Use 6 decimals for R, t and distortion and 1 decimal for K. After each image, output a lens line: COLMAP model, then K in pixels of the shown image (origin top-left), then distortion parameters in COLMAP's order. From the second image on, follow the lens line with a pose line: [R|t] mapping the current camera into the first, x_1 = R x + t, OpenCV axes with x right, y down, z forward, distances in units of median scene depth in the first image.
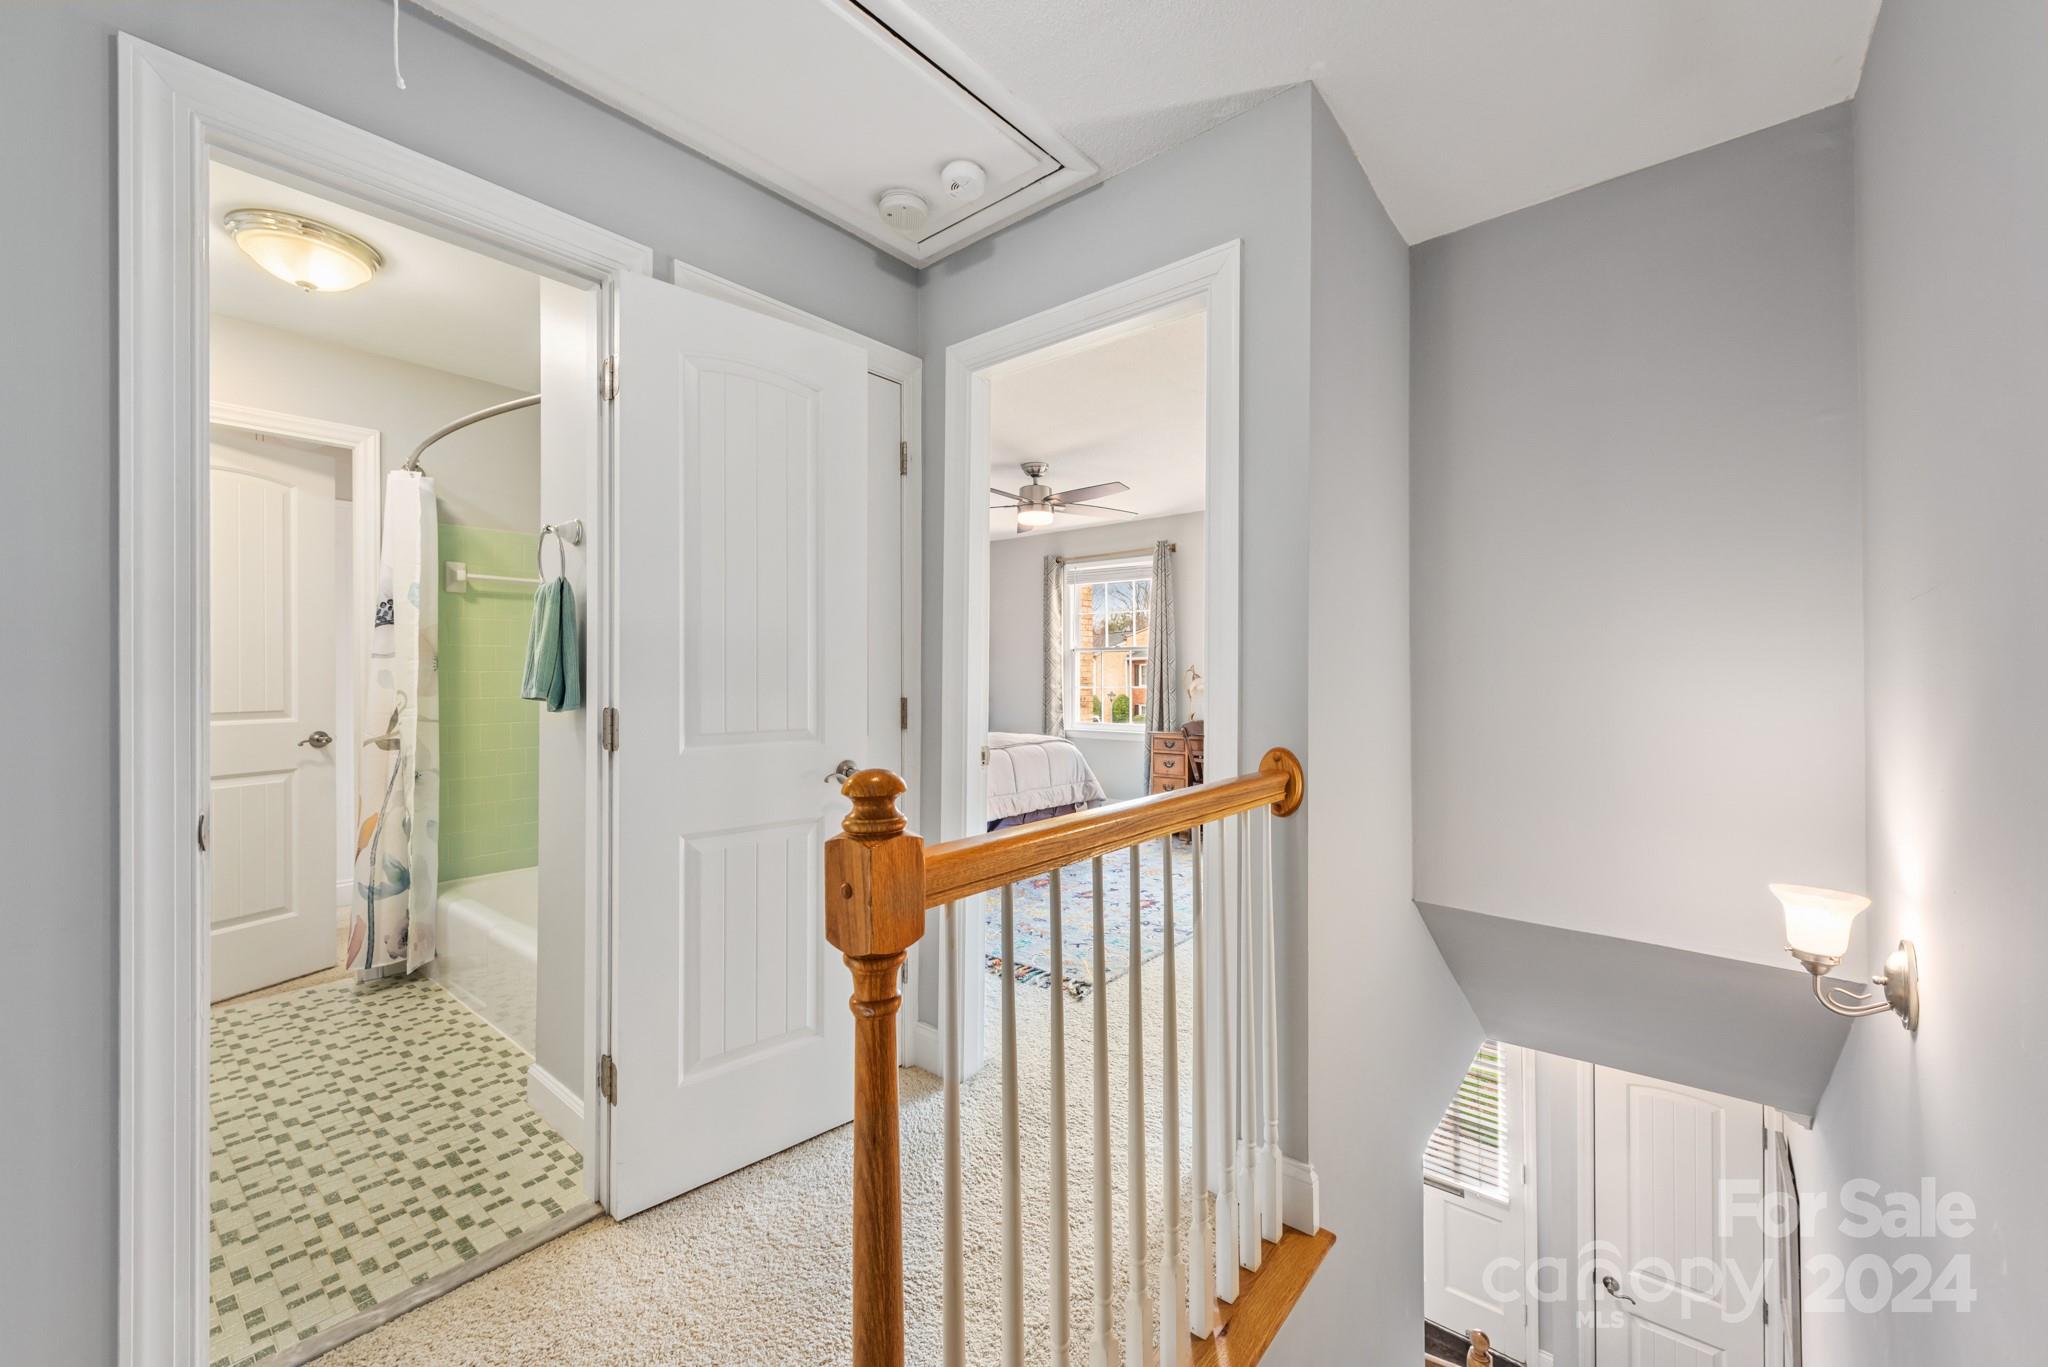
lens RADIAL K [[799.4, 0, 1030.1], [0, 799.4, 679.3], [0, 0, 1]] dist [0.006638, -0.000587]
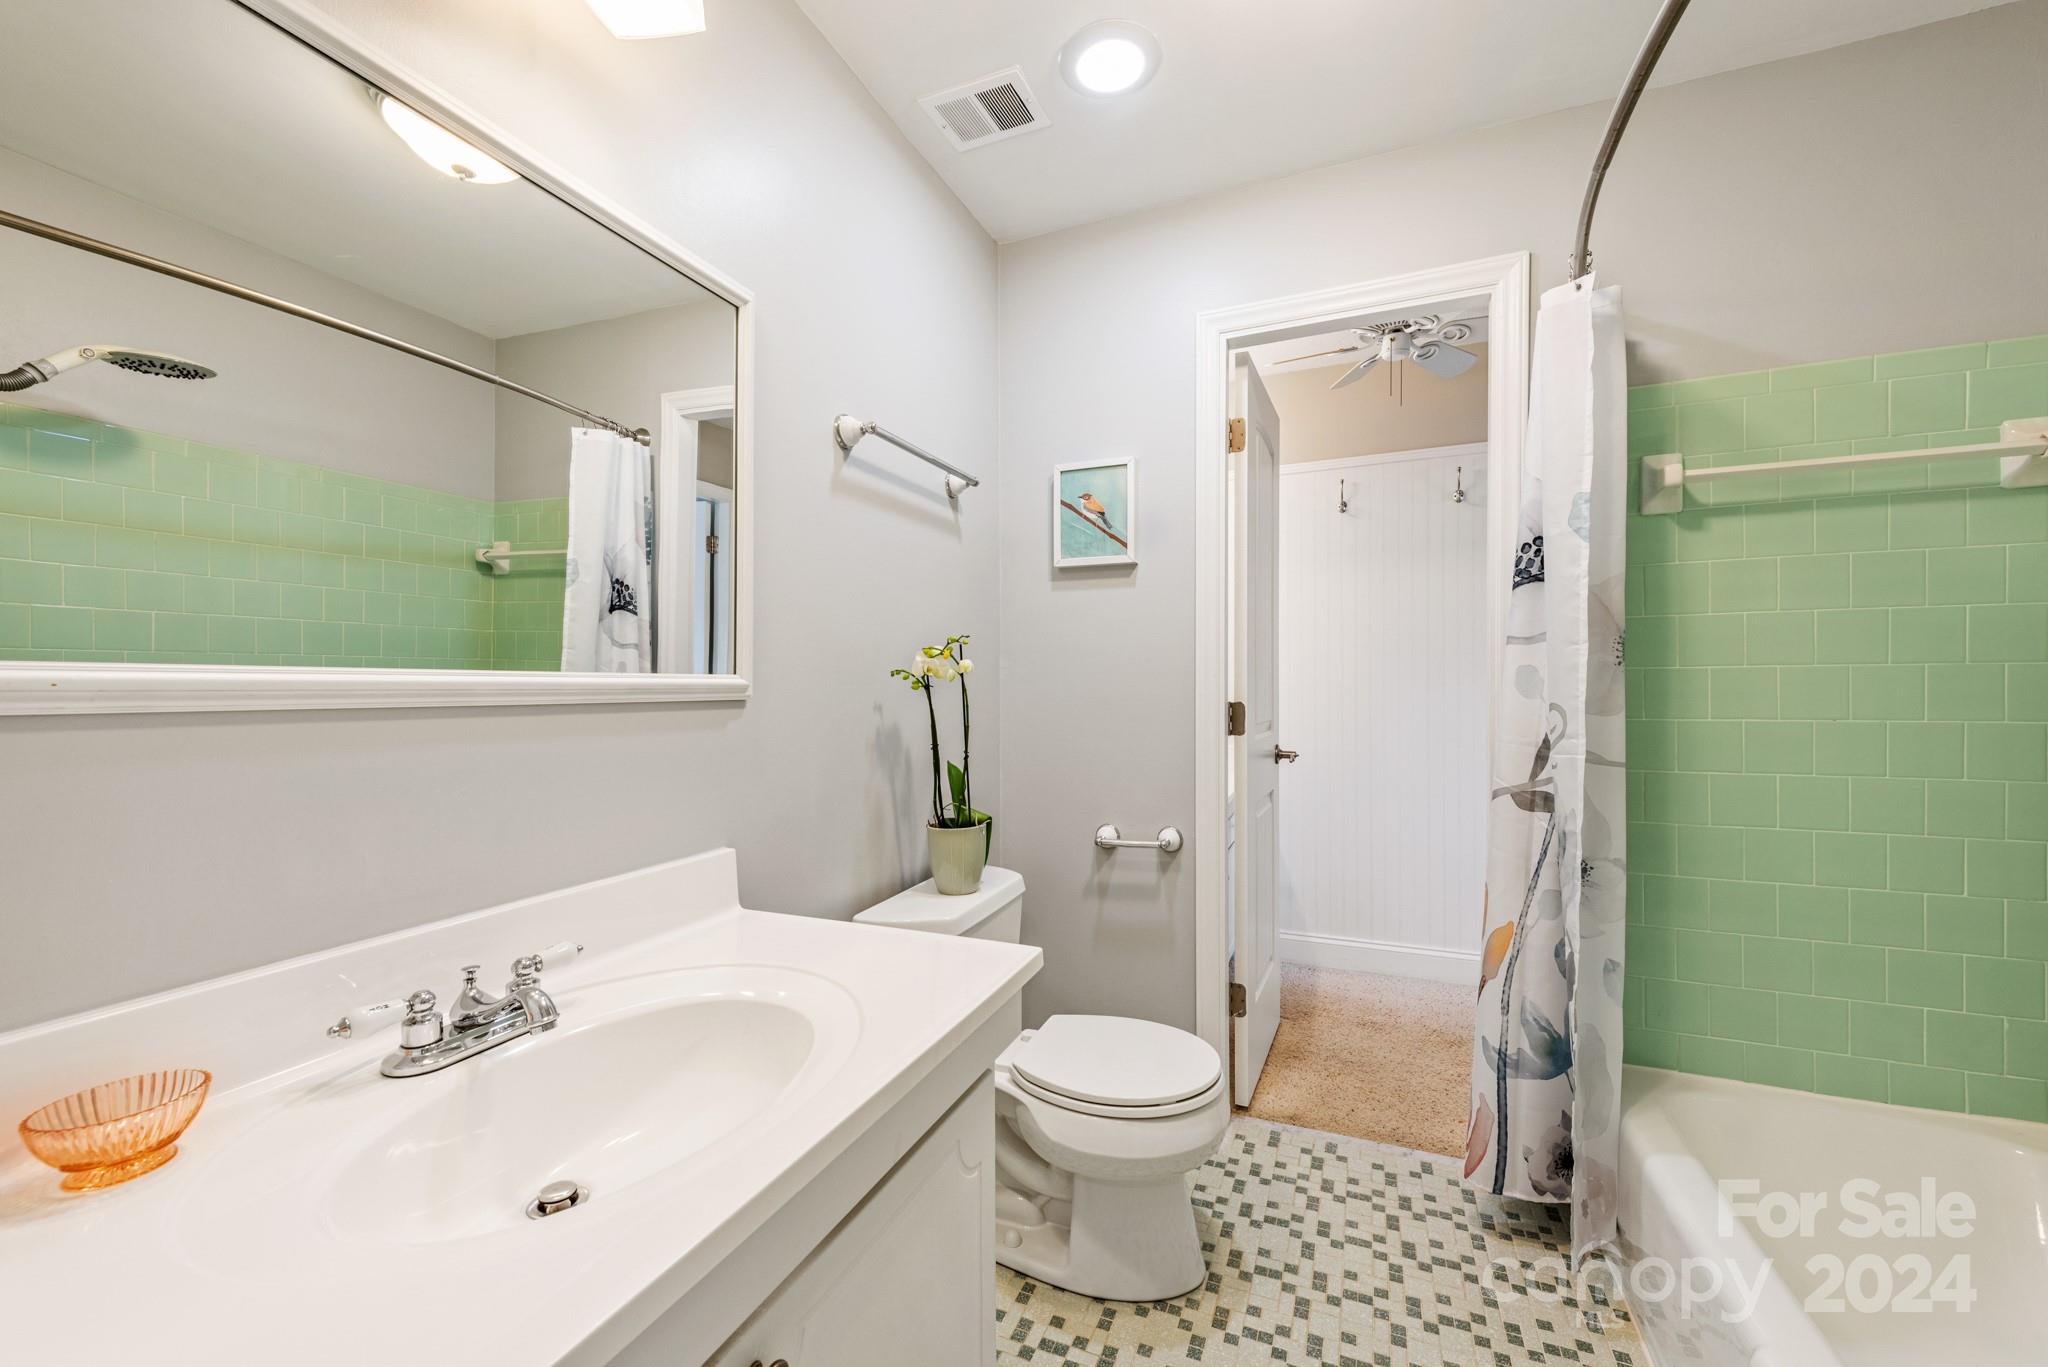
lens RADIAL K [[799.4, 0, 1015.4], [0, 799.4, 692.6], [0, 0, 1]] dist [0.006638, -0.000587]
pose [[0.284104, 0.010672, -0.958734, -0.374028], [-0.000818, 0.999940, 0.010889, 0.001696], [0.958793, -0.002309, 0.284096, 0.503402]]
